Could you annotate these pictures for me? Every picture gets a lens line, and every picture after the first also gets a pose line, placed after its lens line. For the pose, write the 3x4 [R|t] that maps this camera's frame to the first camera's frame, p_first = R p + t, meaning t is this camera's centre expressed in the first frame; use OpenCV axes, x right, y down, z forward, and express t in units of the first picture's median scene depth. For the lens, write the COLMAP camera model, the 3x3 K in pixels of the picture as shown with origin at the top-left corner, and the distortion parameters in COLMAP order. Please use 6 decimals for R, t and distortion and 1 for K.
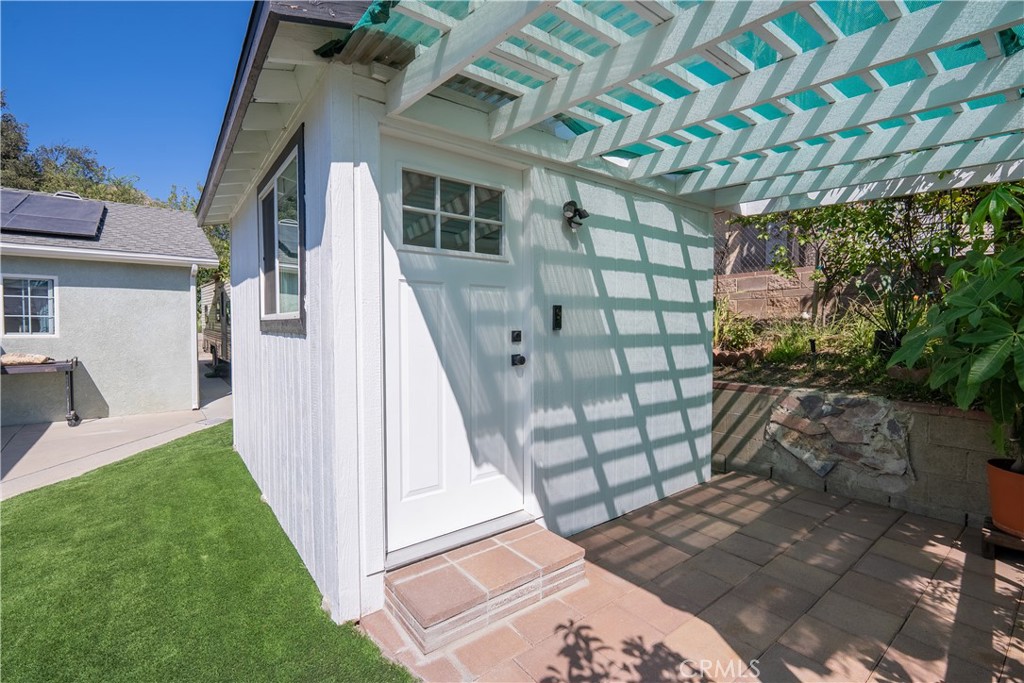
lens RADIAL K [[447.2, 0, 505.4], [0, 447.2, 341.7], [0, 0, 1]] dist [-0.000780, -0.000154]
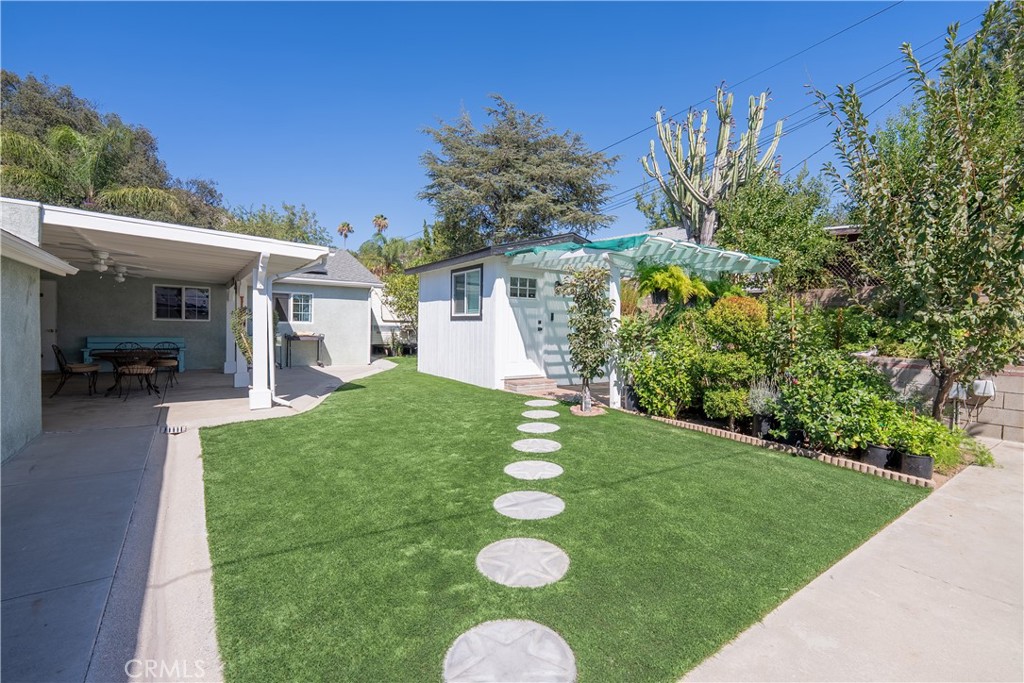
lens RADIAL K [[447.2, 0, 505.4], [0, 447.2, 341.7], [0, 0, 1]] dist [-0.000780, -0.000154]
pose [[0.996899, 0.020017, -0.076110, 0.026581], [-0.020300, 0.999790, -0.002953, 0.147376], [0.076034, 0.004488, 0.997095, -2.321305]]
